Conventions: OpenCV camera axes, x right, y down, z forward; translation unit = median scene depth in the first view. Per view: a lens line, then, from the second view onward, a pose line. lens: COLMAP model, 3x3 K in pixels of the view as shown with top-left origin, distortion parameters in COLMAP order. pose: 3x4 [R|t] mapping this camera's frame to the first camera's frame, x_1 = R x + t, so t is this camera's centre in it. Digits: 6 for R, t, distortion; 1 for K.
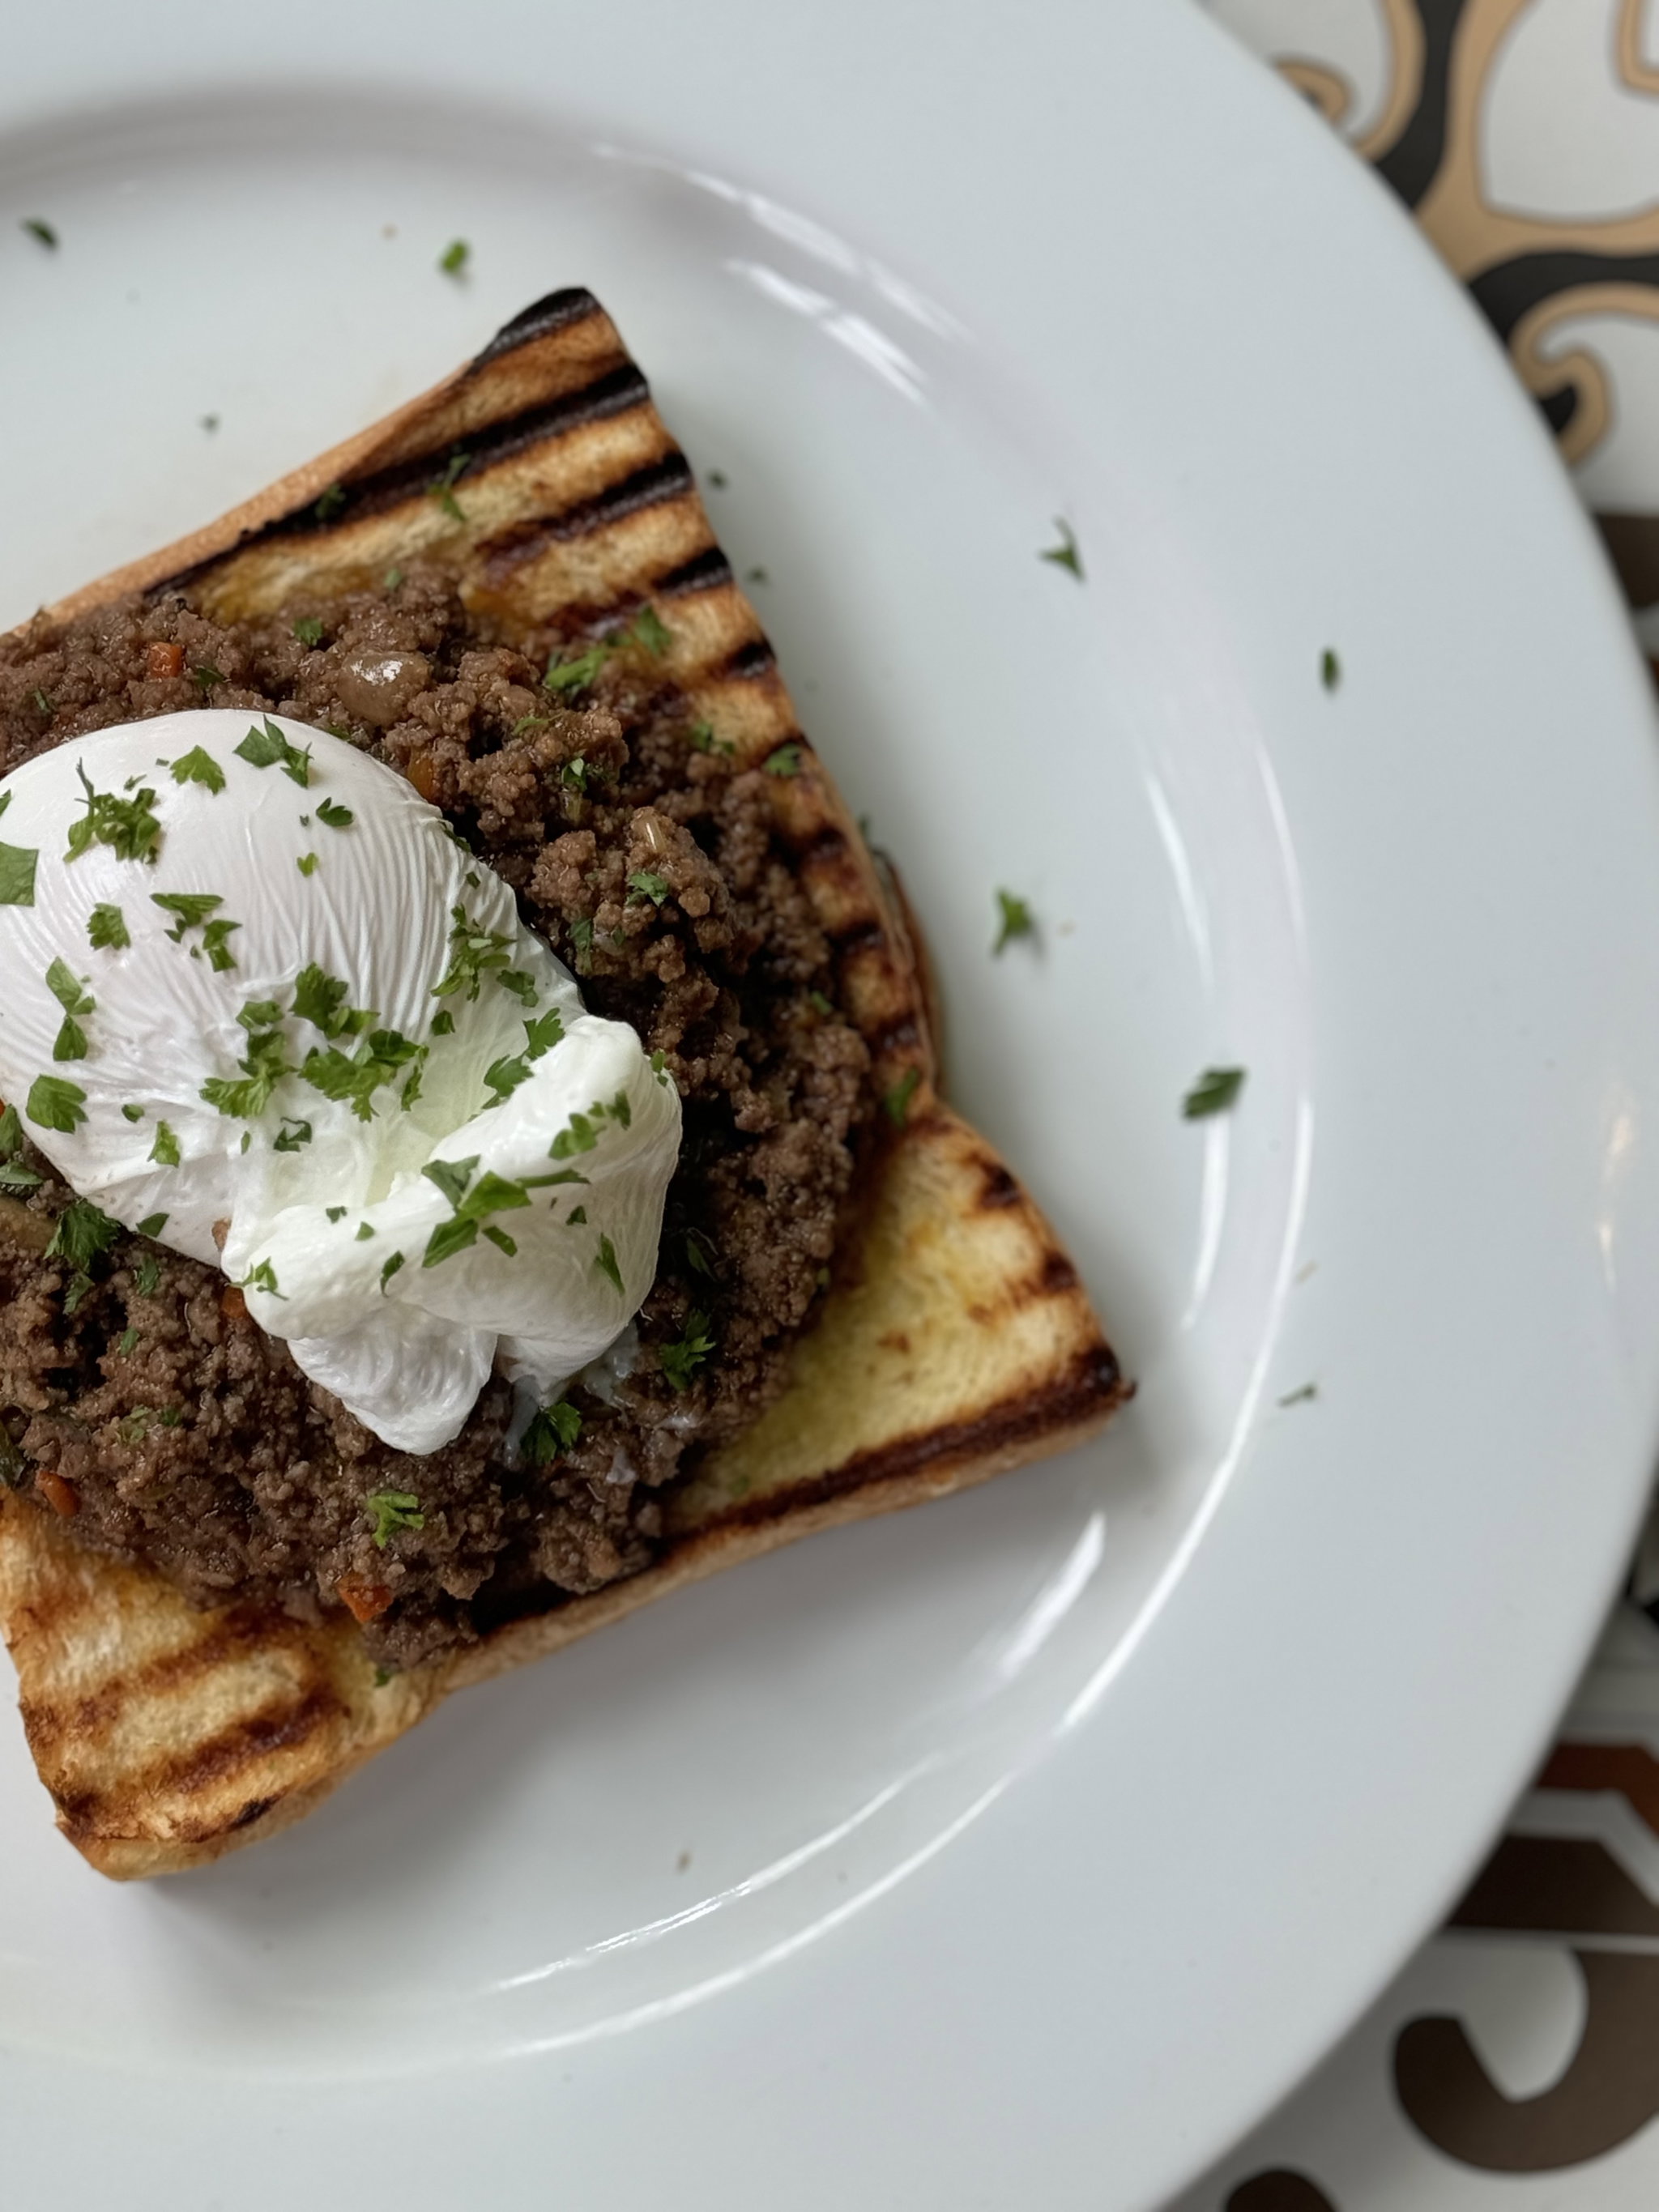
lens RADIAL K [[3947.8, 0, 829.5], [0, 3947.8, 1106.0], [0, 0, 1]] dist [0.030646, 0.087325]
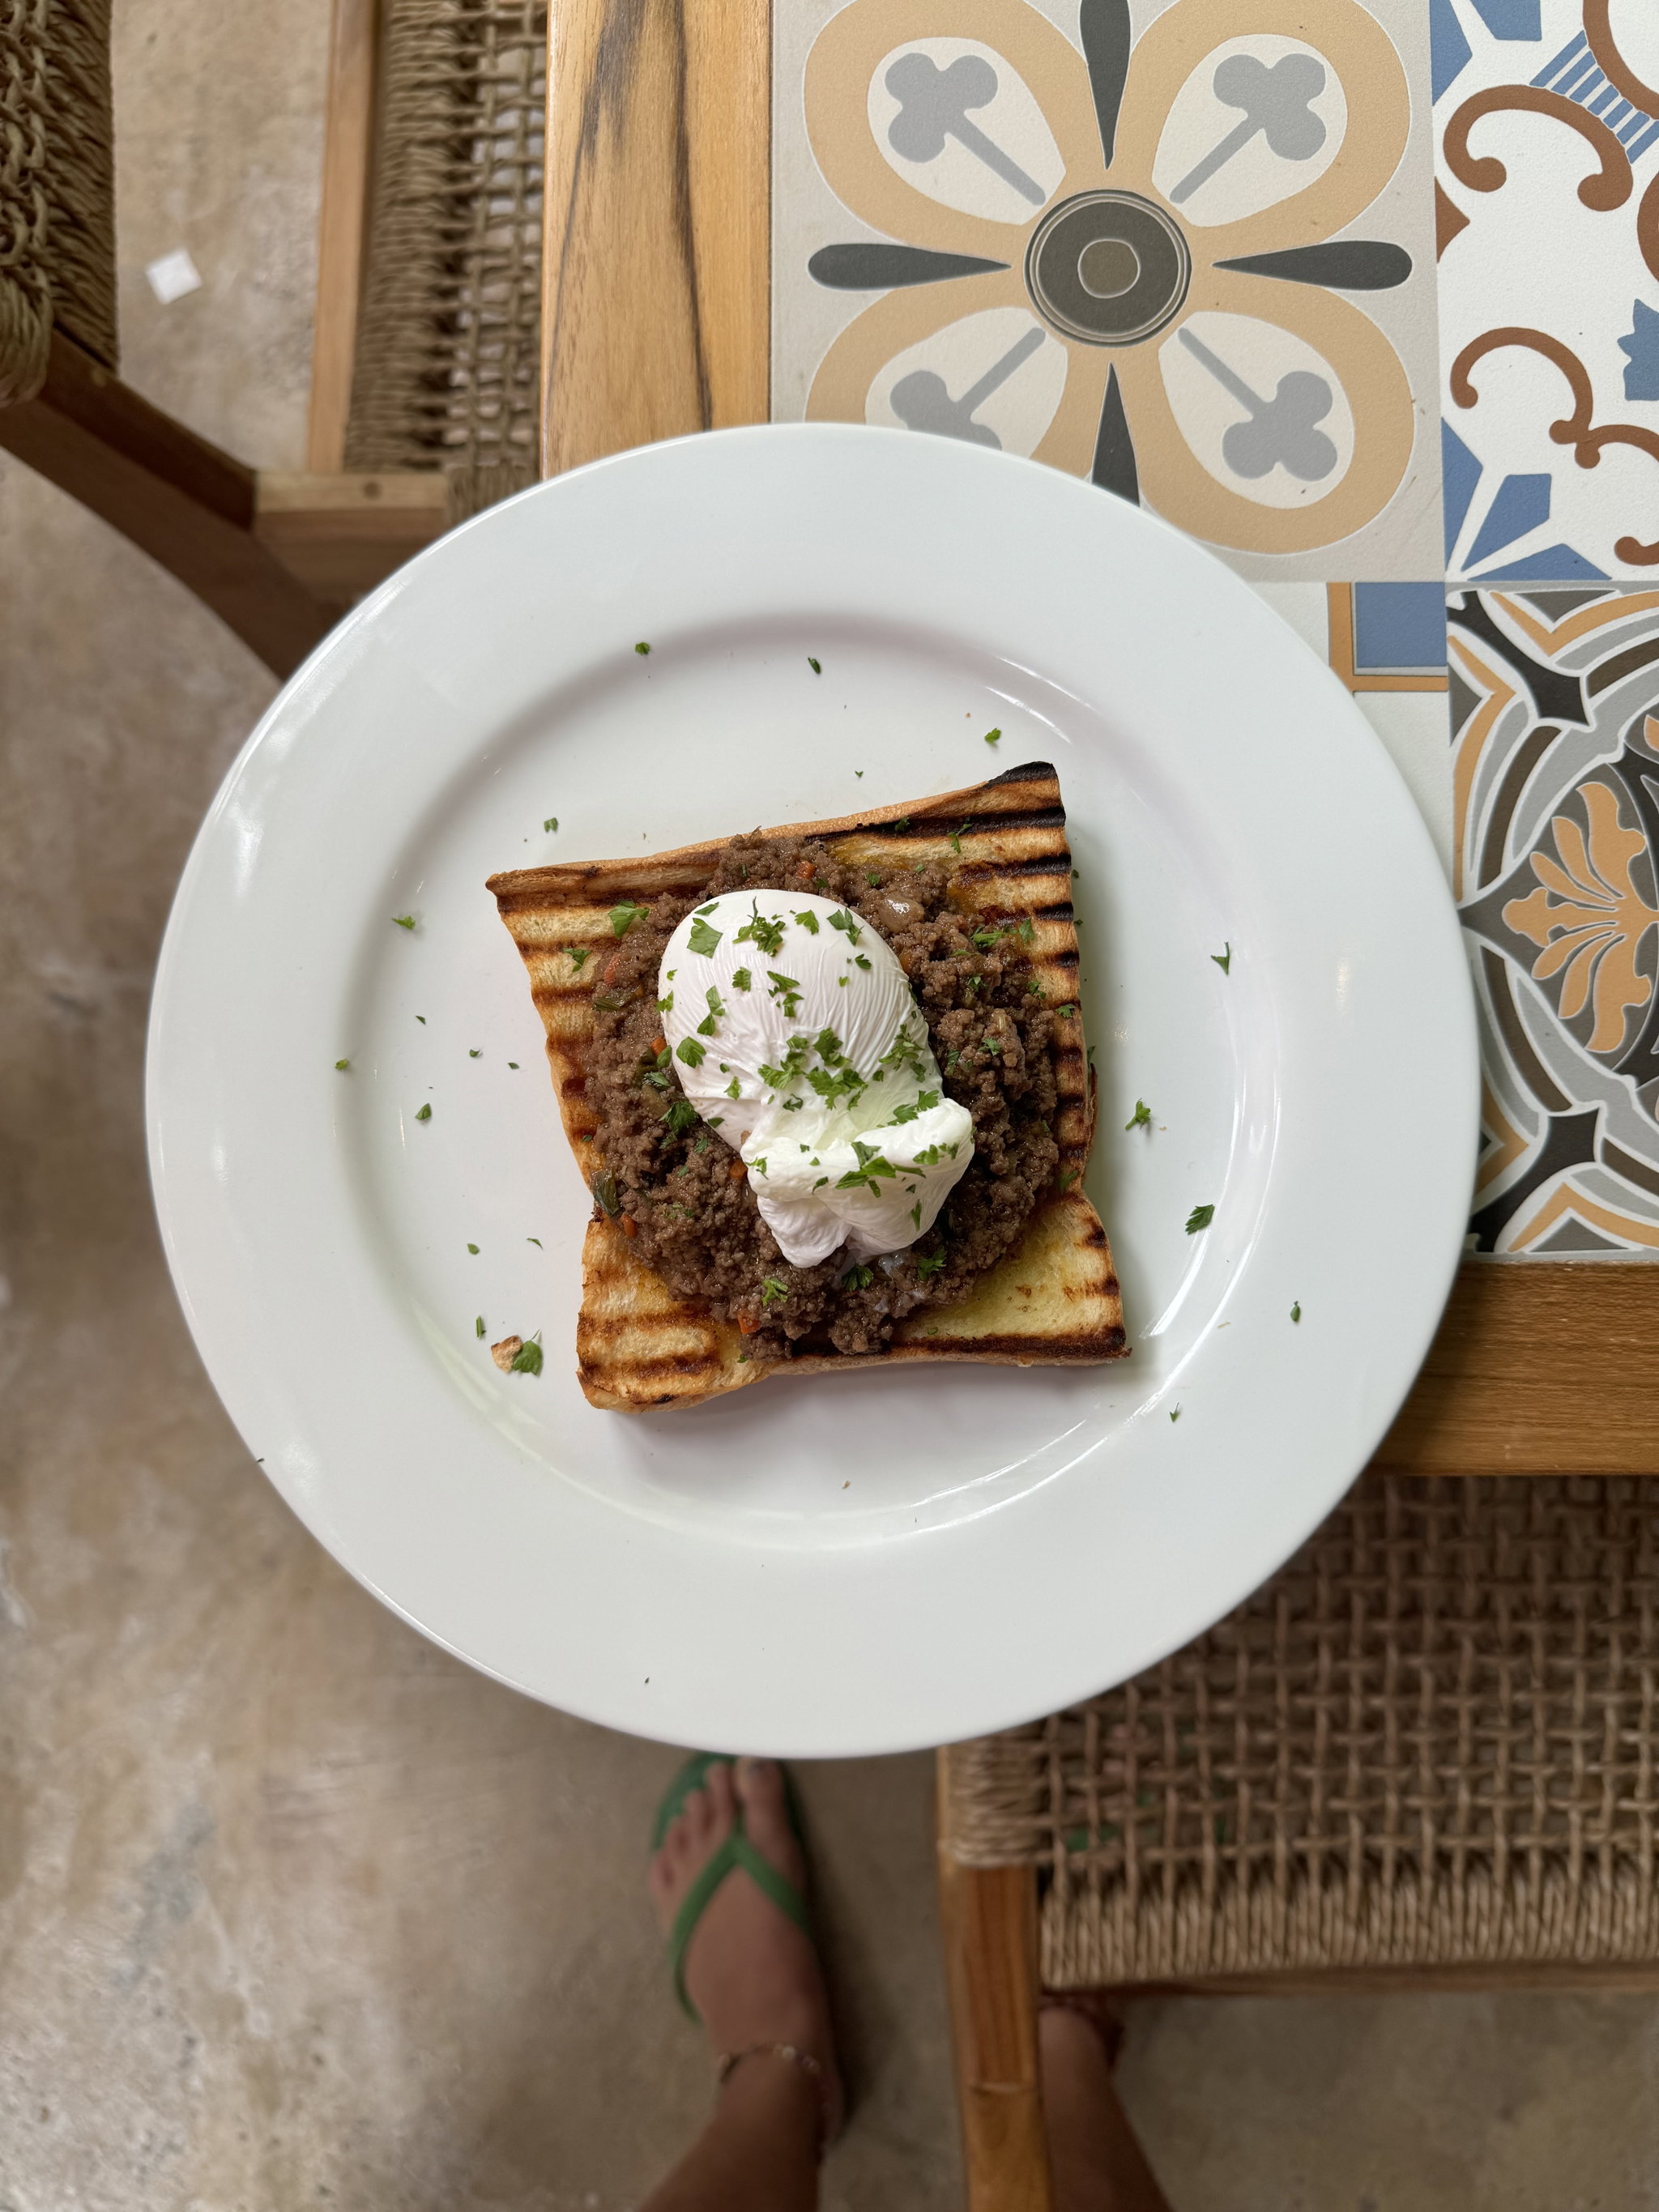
lens RADIAL K [[1547.9, 0, 828.5], [0, 1547.9, 1132.3], [0, 0, 1]] dist [-0.000198, -0.000010]
pose [[0.942172, 0.325844, -0.078348, -0.046583], [-0.326152, 0.945273, 0.009191, 0.007381], [0.077055, 0.016894, 0.996884, 0.182911]]
